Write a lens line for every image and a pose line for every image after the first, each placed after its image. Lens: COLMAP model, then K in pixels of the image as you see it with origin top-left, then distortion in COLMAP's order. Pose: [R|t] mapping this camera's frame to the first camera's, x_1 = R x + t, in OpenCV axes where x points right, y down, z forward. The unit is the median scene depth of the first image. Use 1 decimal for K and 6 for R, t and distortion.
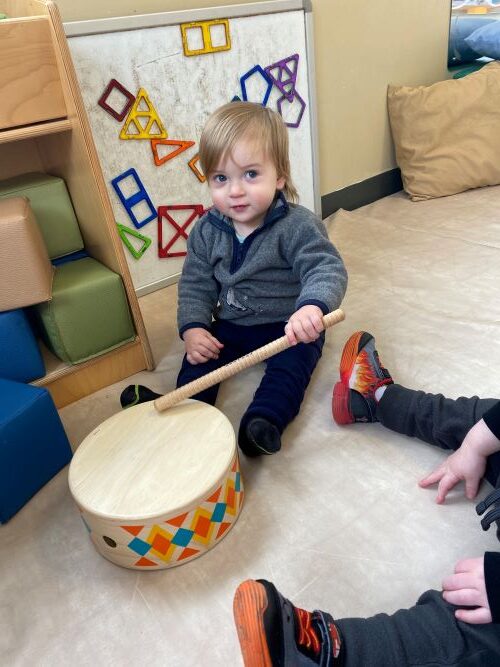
lens RADIAL K [[506.0, 0, 254.3], [0, 506.0, 330.9], [0, 0, 1]] dist [0.021881, -0.009645]
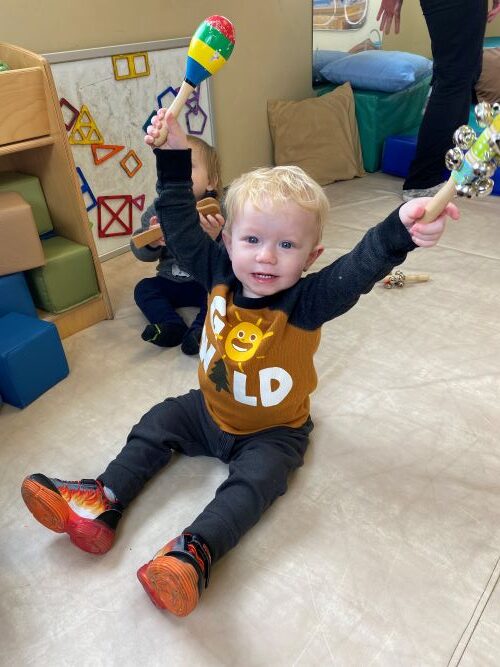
lens RADIAL K [[506.0, 0, 247.6], [0, 506.0, 333.7], [0, 0, 1]] dist [0.021881, -0.009645]
pose [[0.979318, -0.053834, 0.195034, -0.091972], [0.047767, 0.998221, 0.035684, 0.072607], [-0.196608, -0.025630, 0.980147, -0.344026]]
